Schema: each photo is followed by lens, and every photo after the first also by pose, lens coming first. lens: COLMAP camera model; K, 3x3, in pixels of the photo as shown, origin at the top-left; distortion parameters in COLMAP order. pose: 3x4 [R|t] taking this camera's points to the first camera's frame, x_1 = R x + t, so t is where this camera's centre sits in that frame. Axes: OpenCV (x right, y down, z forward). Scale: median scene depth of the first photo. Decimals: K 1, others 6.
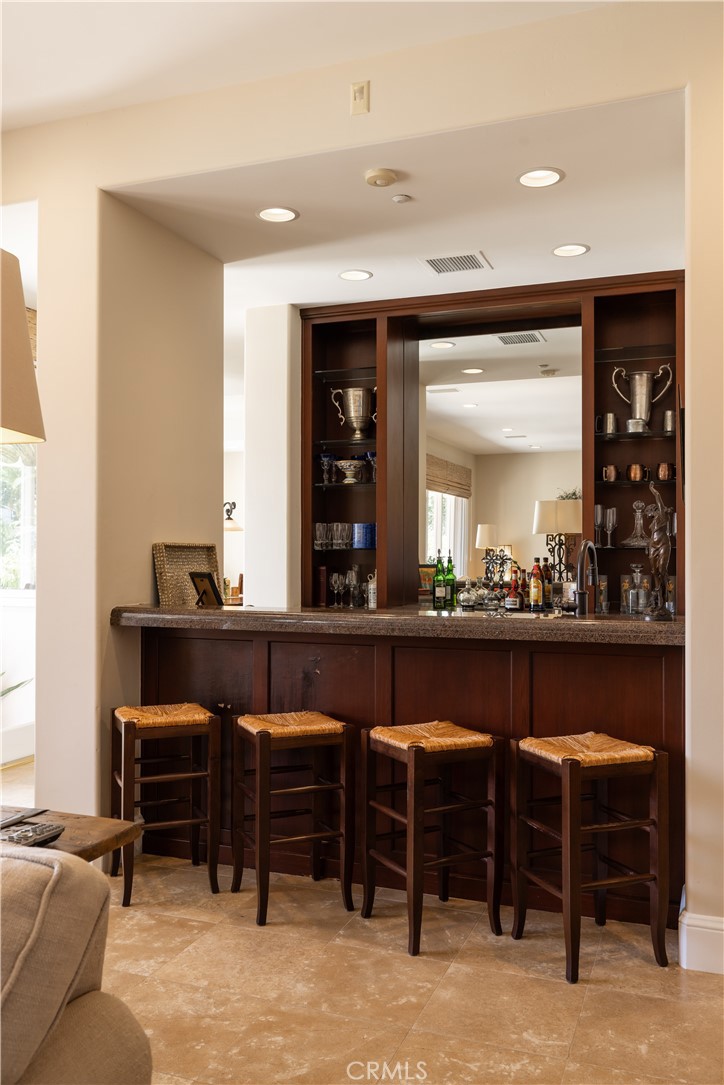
lens RADIAL K [[899.9, 0, 361.5], [0, 899.9, 544.2], [0, 0, 1]] dist [0.008416, 0.001707]
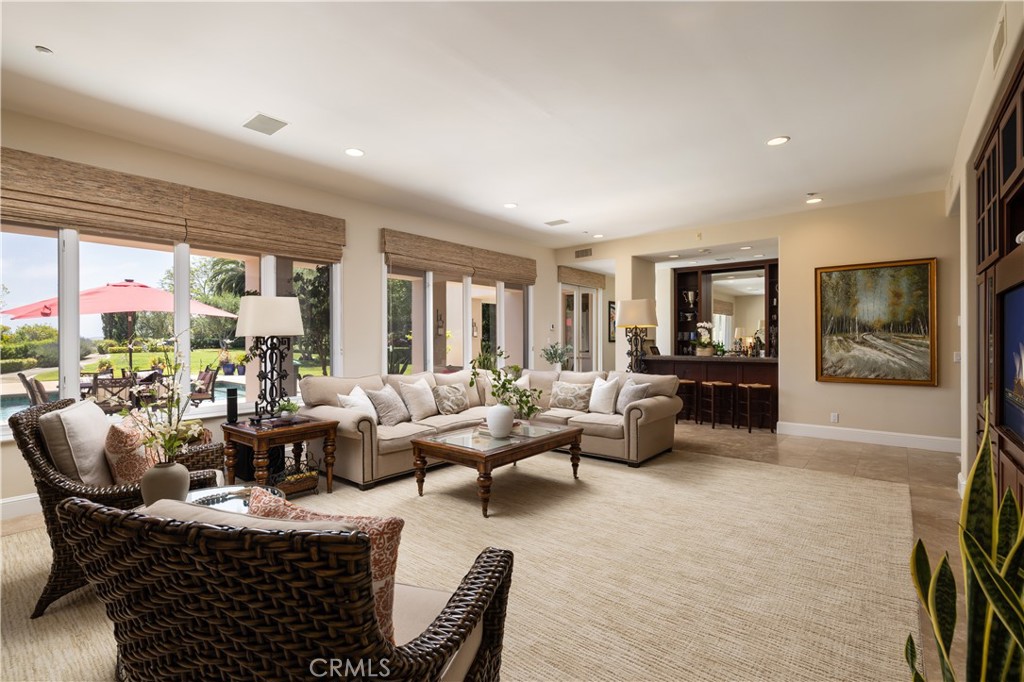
lens RADIAL K [[485.5, 0, 516.8], [0, 485.5, 335.5], [0, 0, 1]] dist [-0.004482, -0.000197]
pose [[0.953553, -0.001864, -0.301219, -0.082167], [0.002721, 0.999993, 0.002424, -0.016936], [0.301213, -0.003131, 0.953552, -0.916769]]
